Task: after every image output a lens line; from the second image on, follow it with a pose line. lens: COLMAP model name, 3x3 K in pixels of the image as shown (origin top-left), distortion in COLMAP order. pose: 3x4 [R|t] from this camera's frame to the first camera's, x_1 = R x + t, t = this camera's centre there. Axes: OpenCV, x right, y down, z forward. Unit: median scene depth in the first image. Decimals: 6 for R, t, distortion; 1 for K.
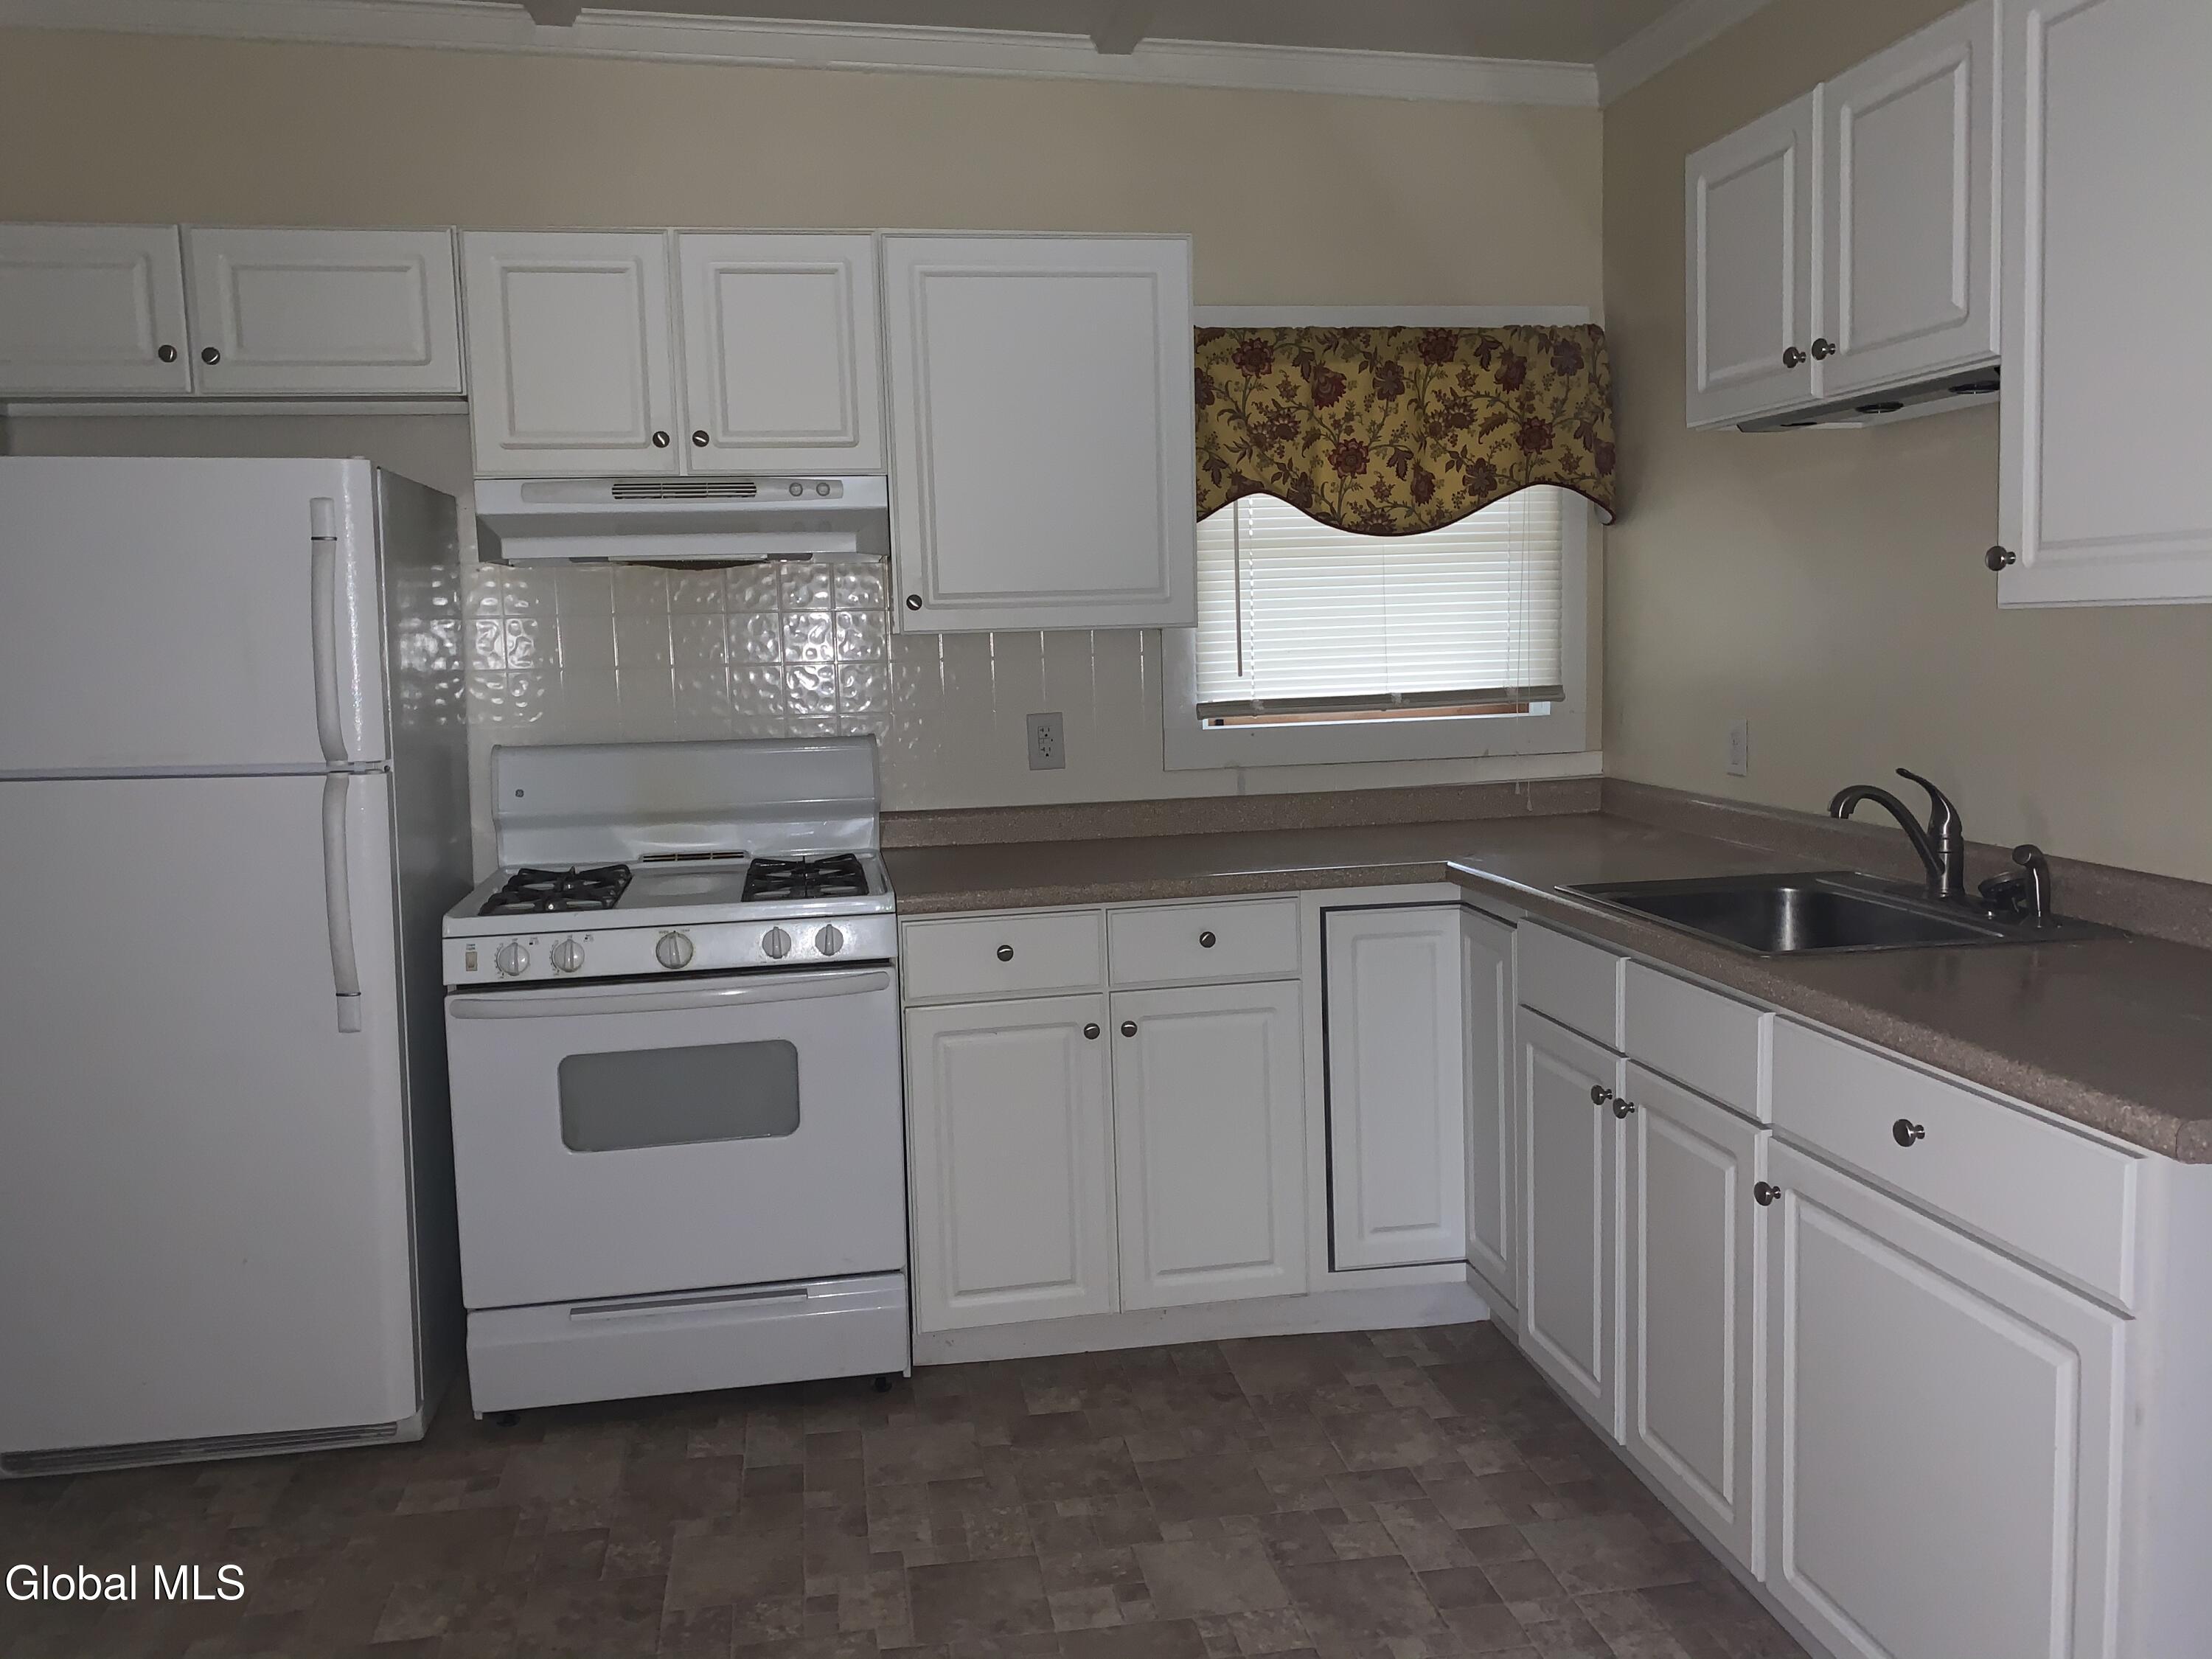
lens RADIAL K [[1672.7, 0, 1106.0], [0, 1672.7, 829.5], [0, 0, 1]] dist [-0.004336, -0.002702]
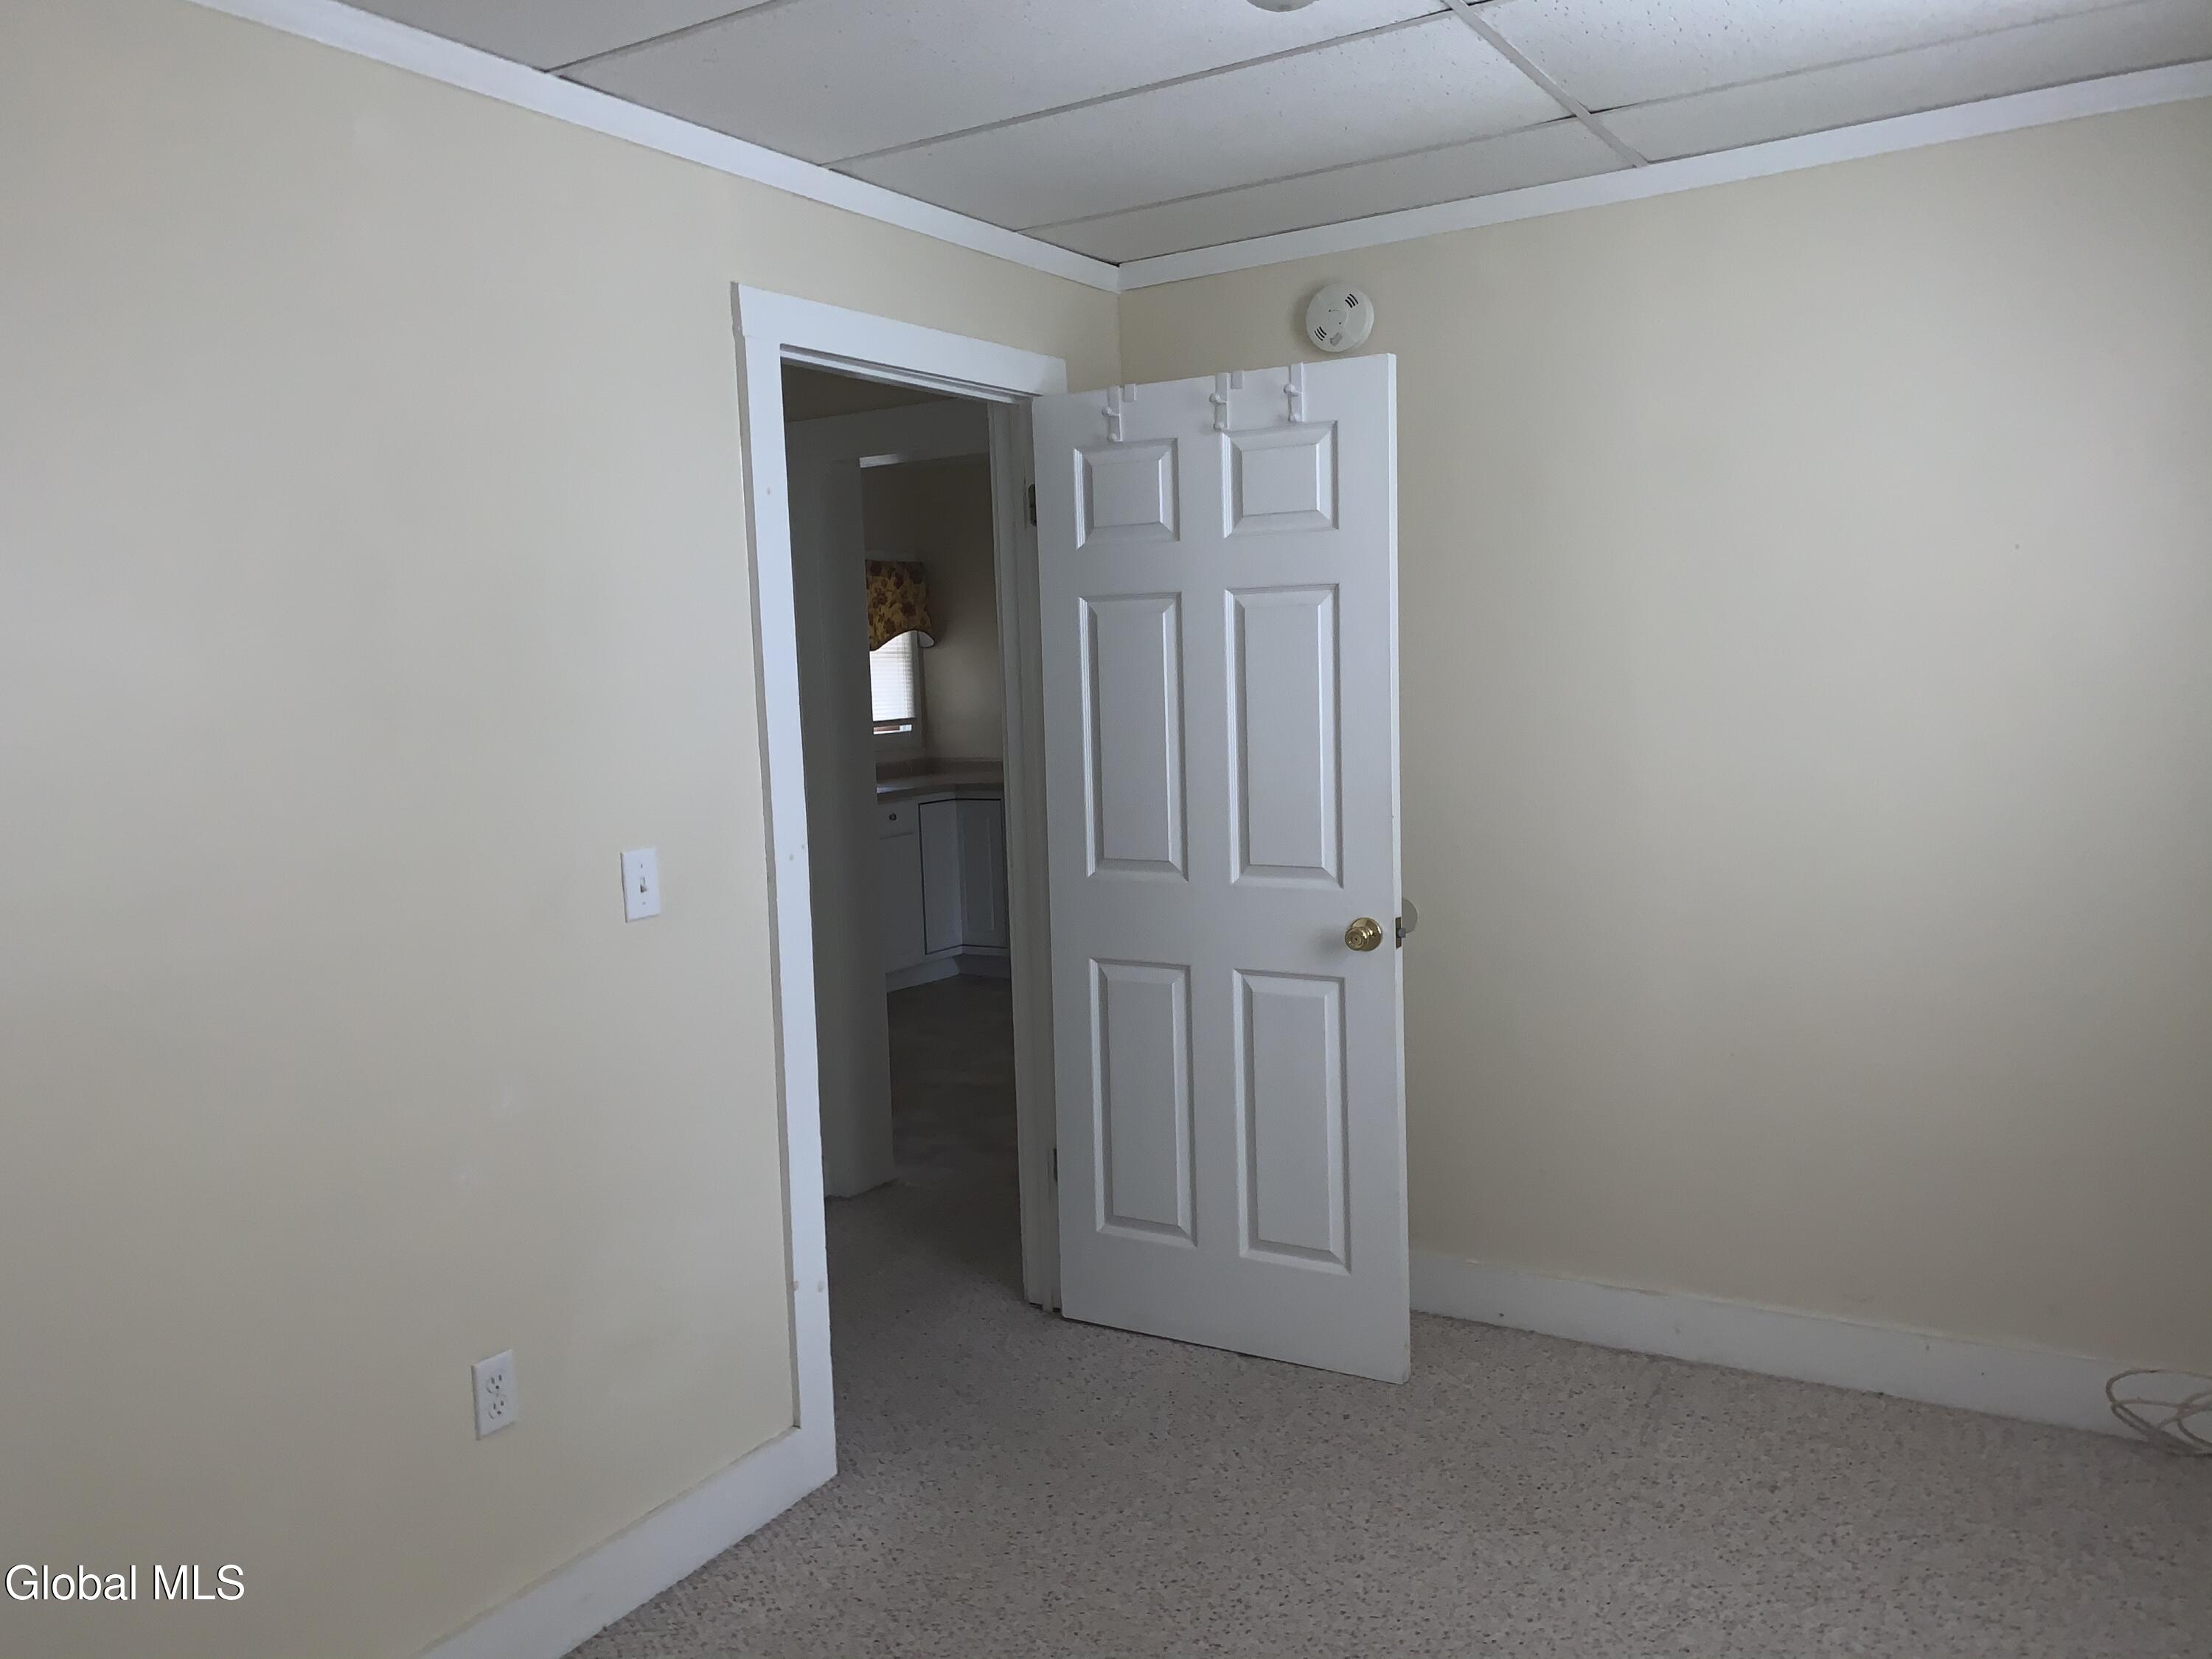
lens RADIAL K [[1672.7, 0, 1106.0], [0, 1672.7, 829.5], [0, 0, 1]] dist [-0.004336, -0.002702]
pose [[0.666437, -0.061775, 0.742998, -1.296917], [0.098508, 0.995120, -0.005620, 0.107553], [-0.739025, 0.076937, 0.669270, -0.725144]]
